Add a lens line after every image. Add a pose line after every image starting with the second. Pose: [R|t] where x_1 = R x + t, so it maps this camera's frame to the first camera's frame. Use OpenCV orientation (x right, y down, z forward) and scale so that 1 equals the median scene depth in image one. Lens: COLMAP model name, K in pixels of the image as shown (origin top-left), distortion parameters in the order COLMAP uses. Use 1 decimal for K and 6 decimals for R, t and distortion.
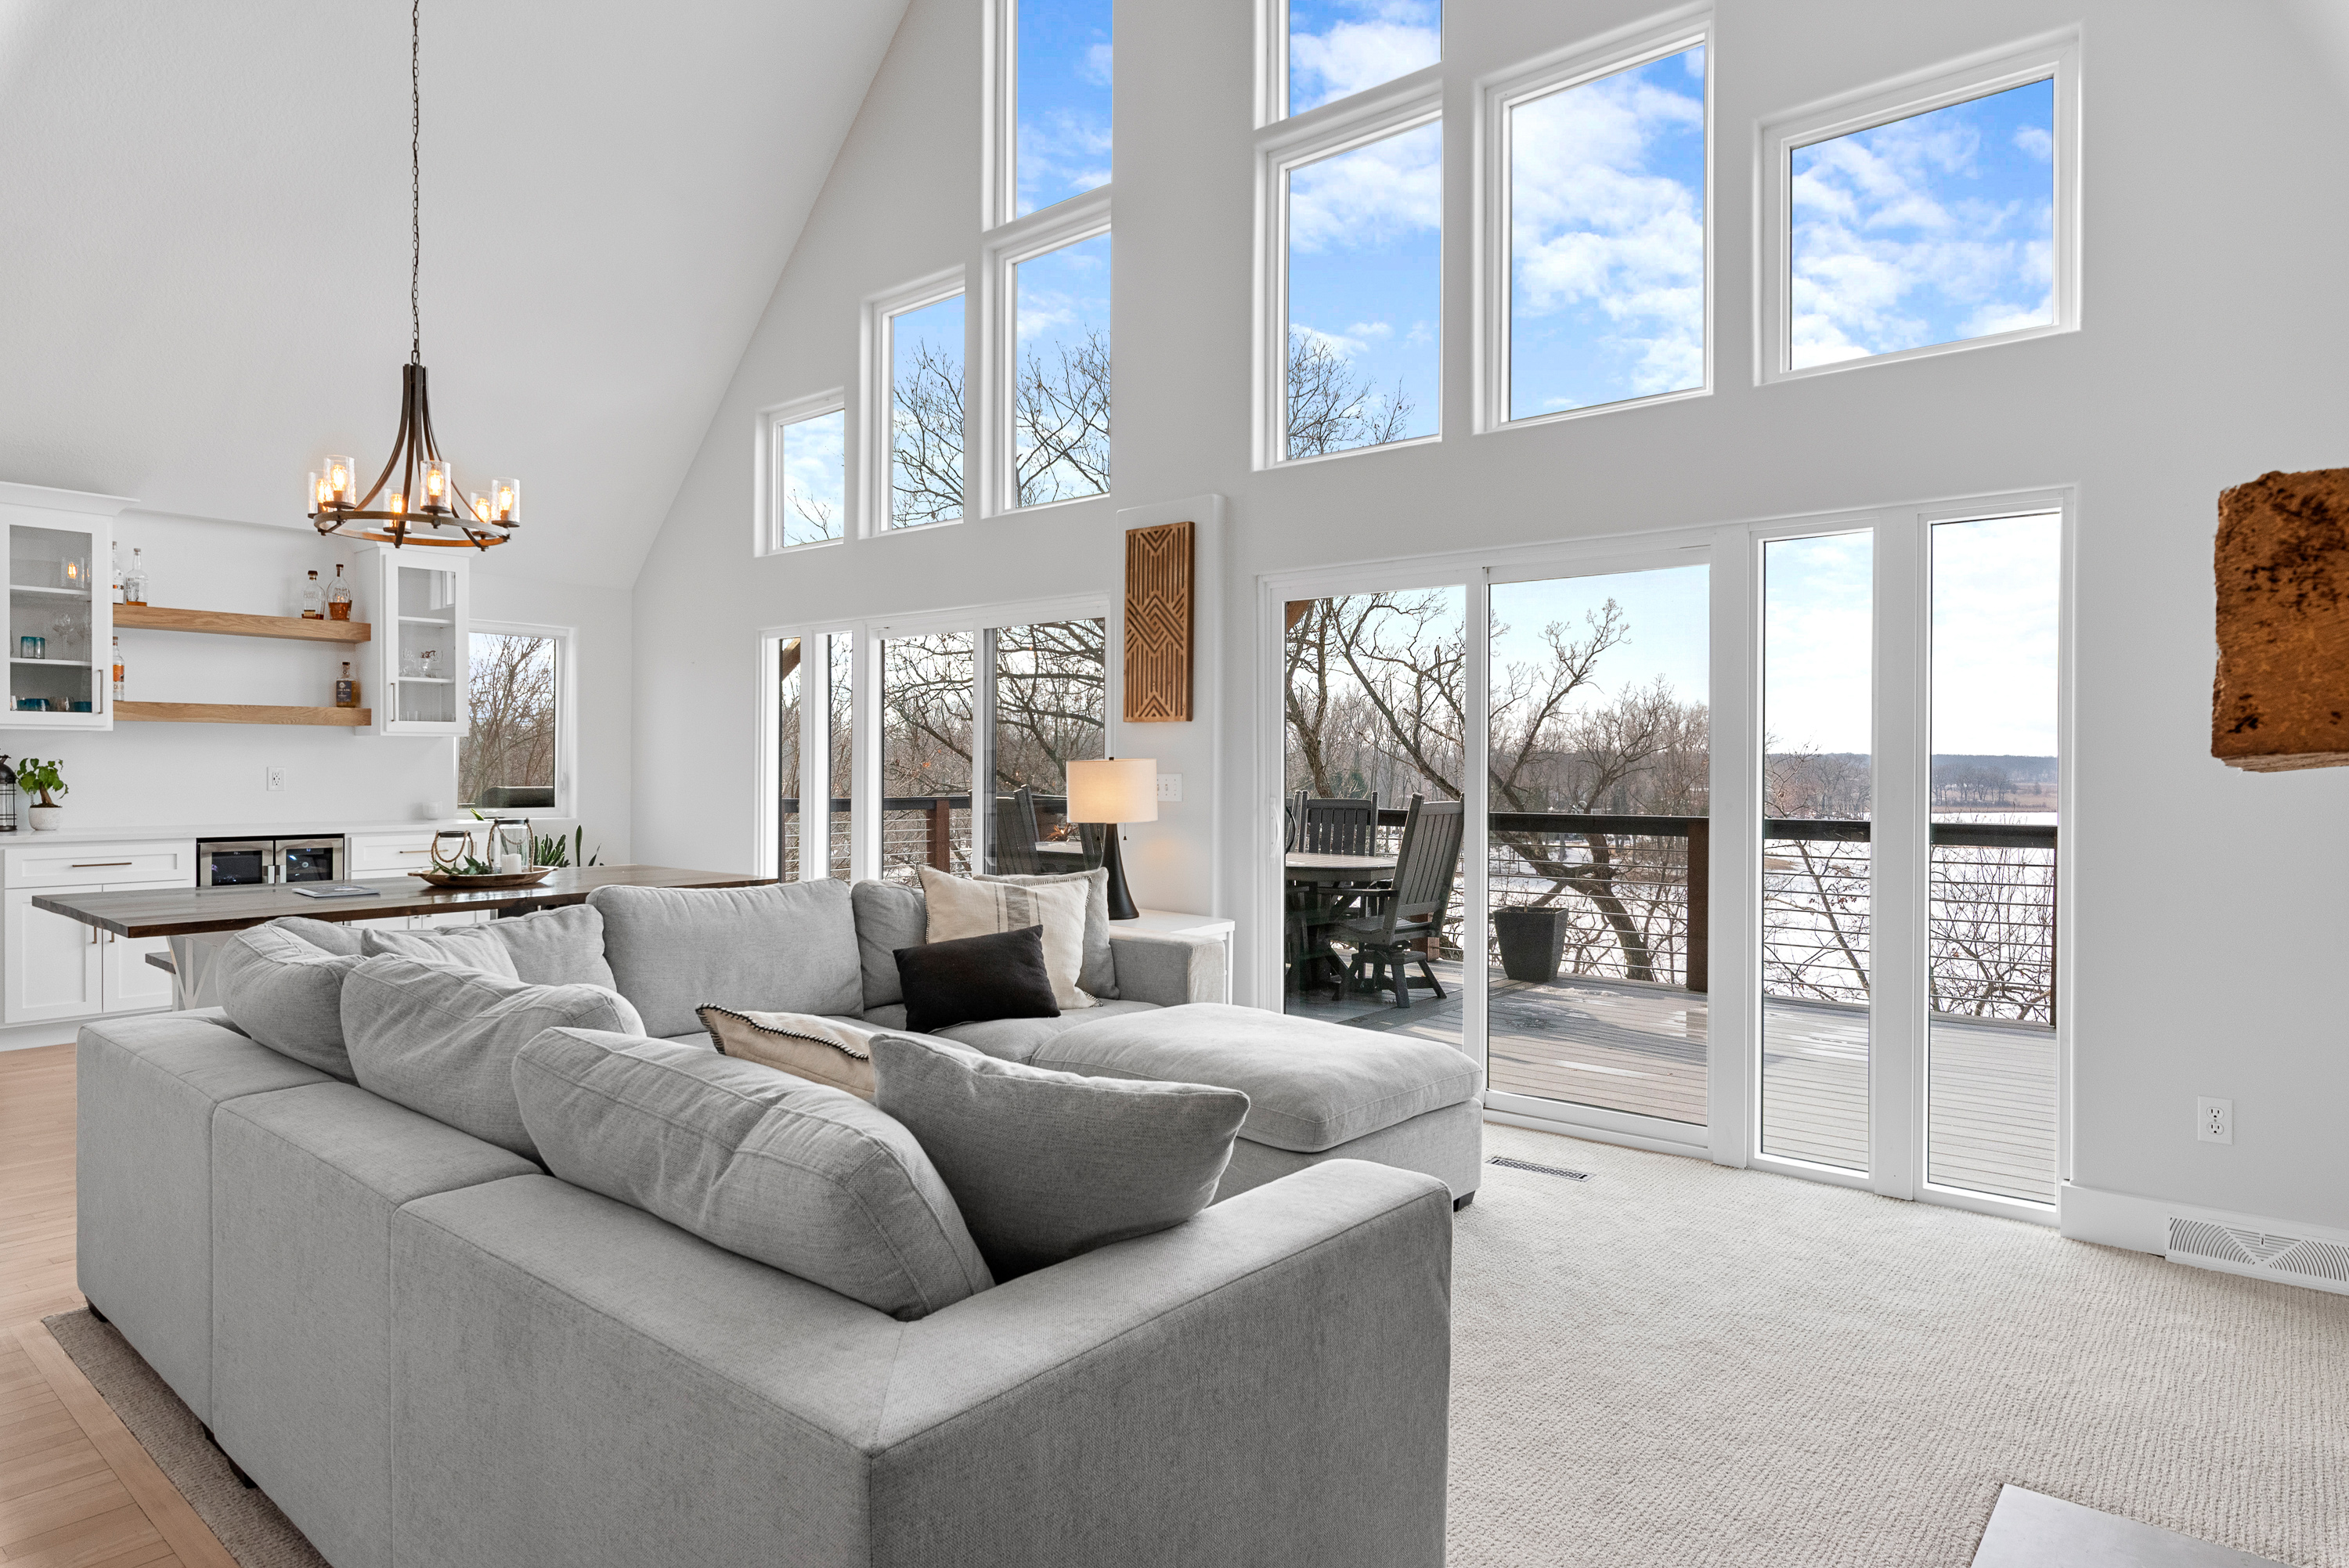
lens RADIAL K [[1349.7, 0, 1174.1], [0, 1349.7, 773.5], [0, 0, 1]] dist [0.004074, 0.001061]
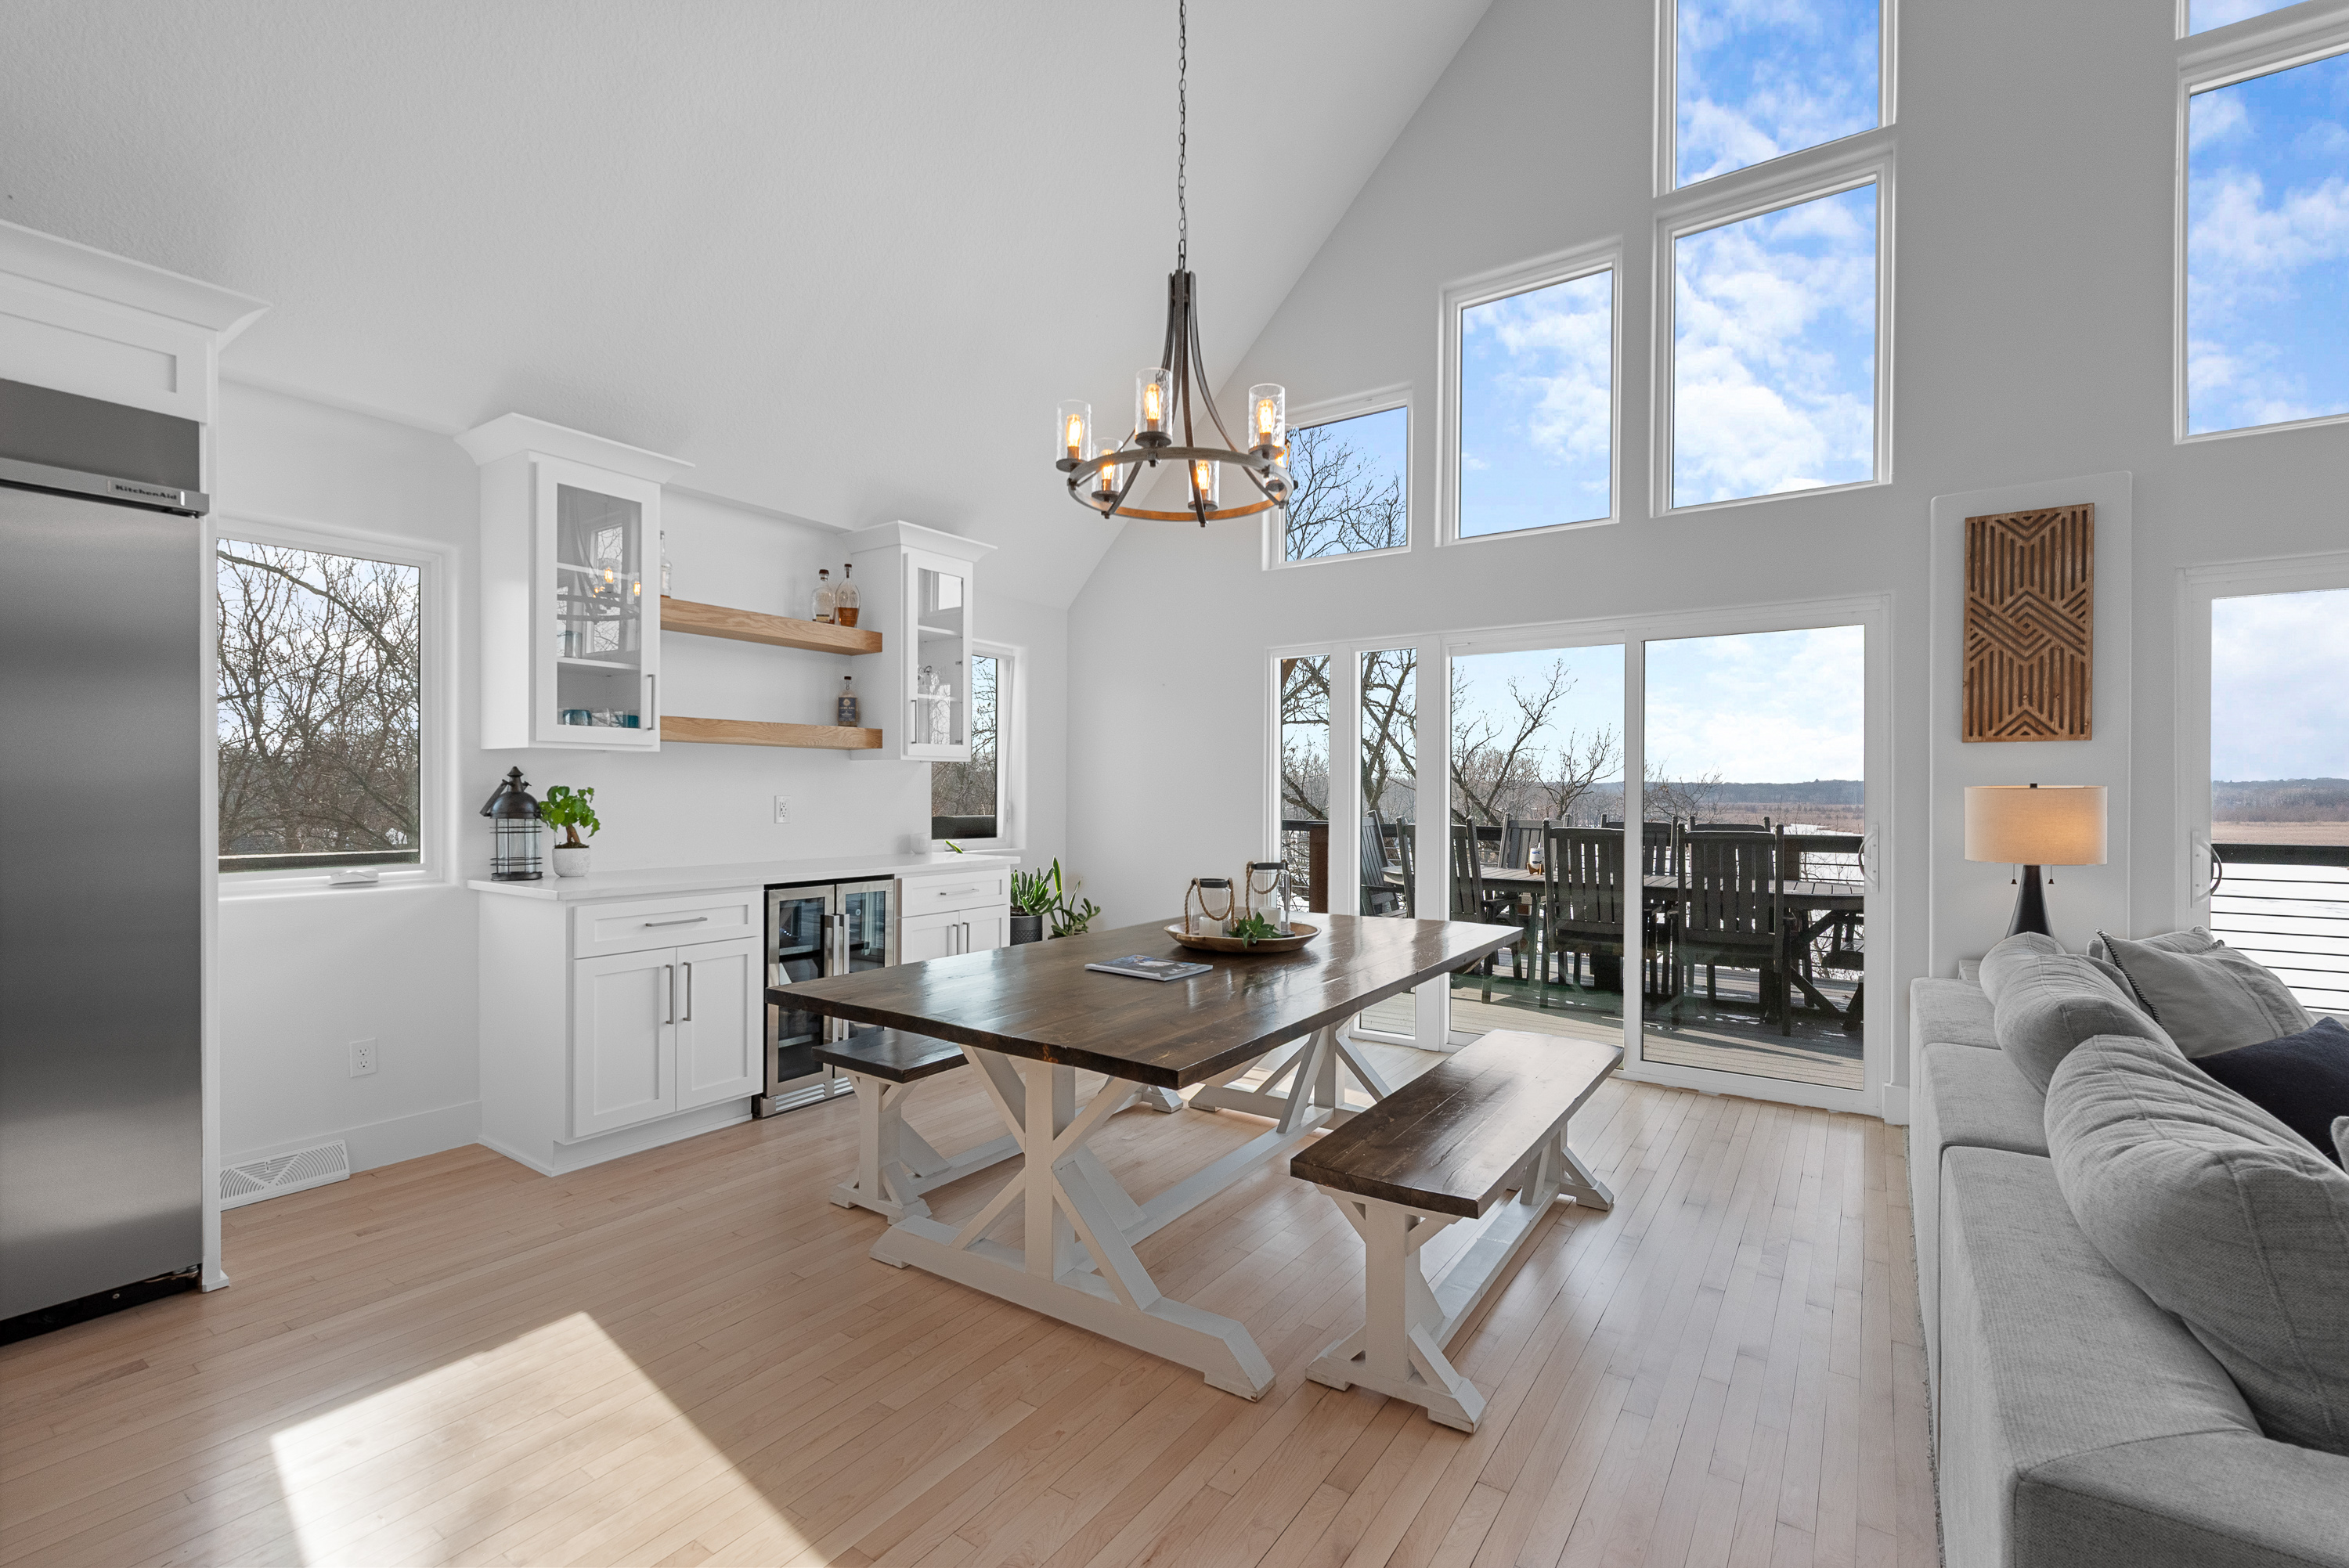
lens RADIAL K [[1023.9, 0, 1181.4], [0, 1023.9, 793.6], [0, 0, 1]] dist [0.000506, 0.000287]
pose [[0.994881, -0.001856, 0.101039, -0.502553], [0.002108, 0.999995, -0.002379, -0.004222], [-0.101034, 0.002580, 0.994880, 0.342282]]
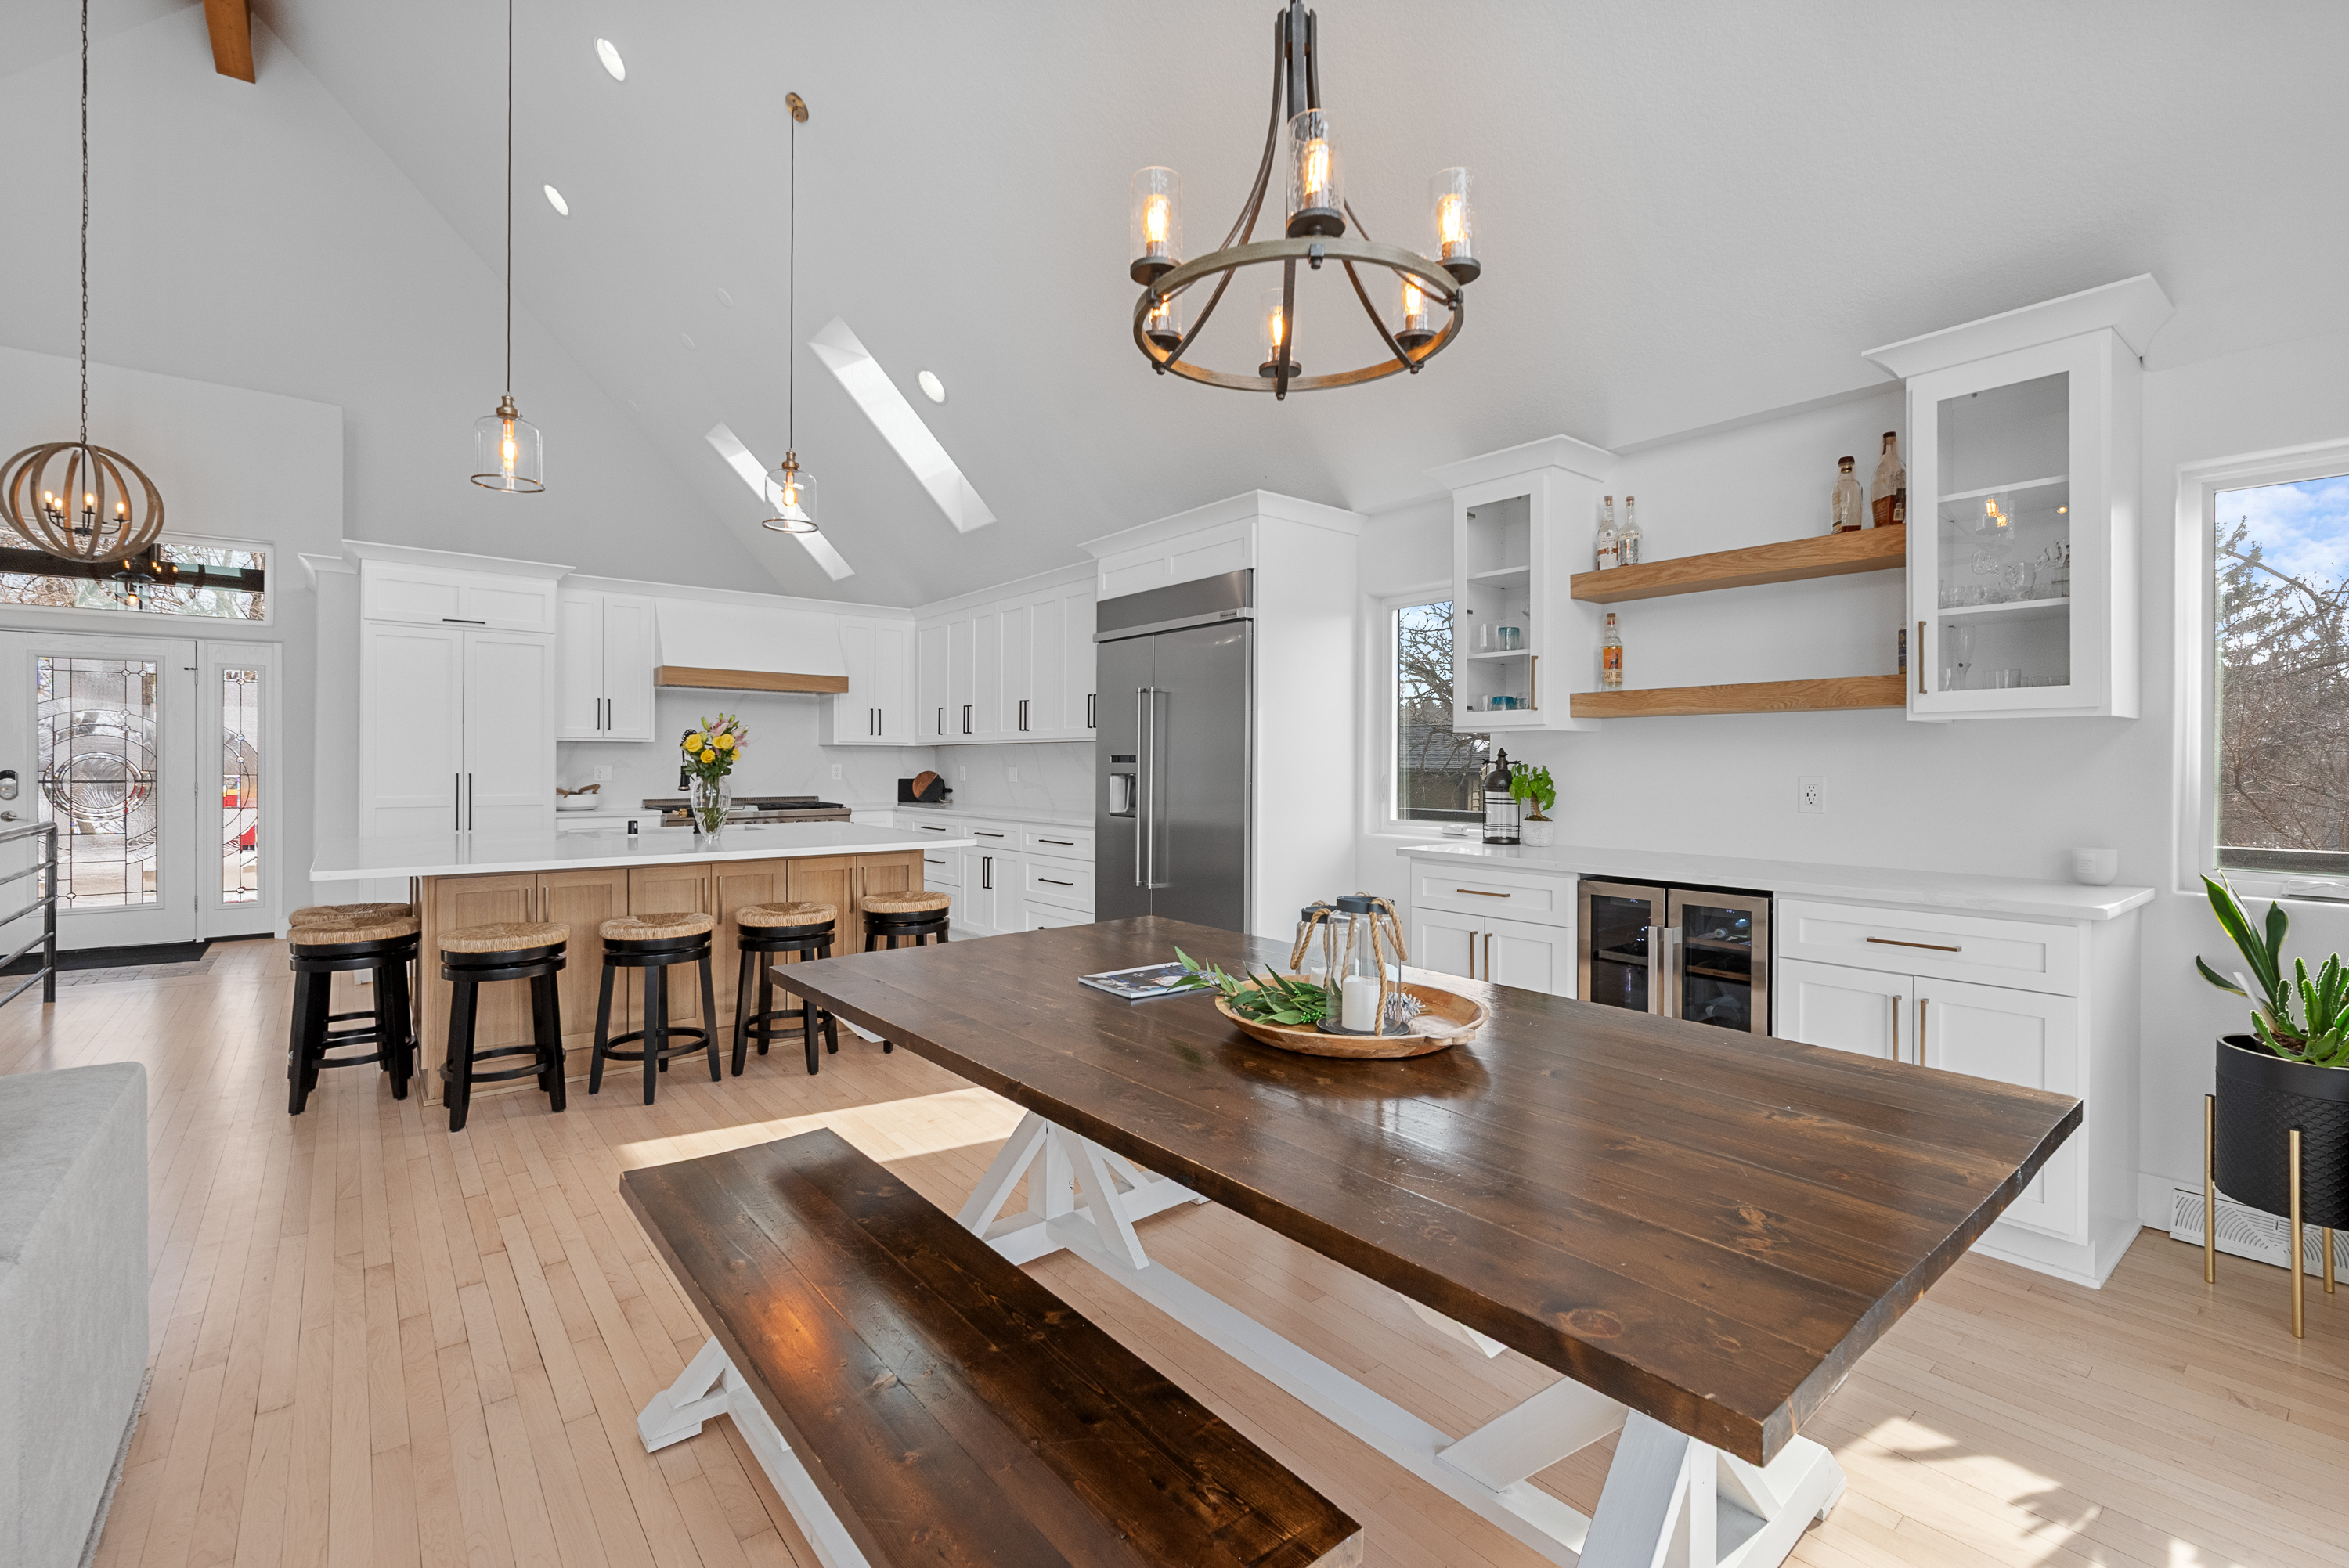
lens RADIAL K [[1023.9, 0, 1179.1], [0, 1023.9, 768.5], [0, 0, 1]] dist [0.000506, 0.000287]
pose [[-0.191916, -0.000447, -0.981411, -0.129087], [-0.009721, 0.999952, 0.001446, -0.006864], [0.981363, 0.009818, -0.191911, 0.839018]]
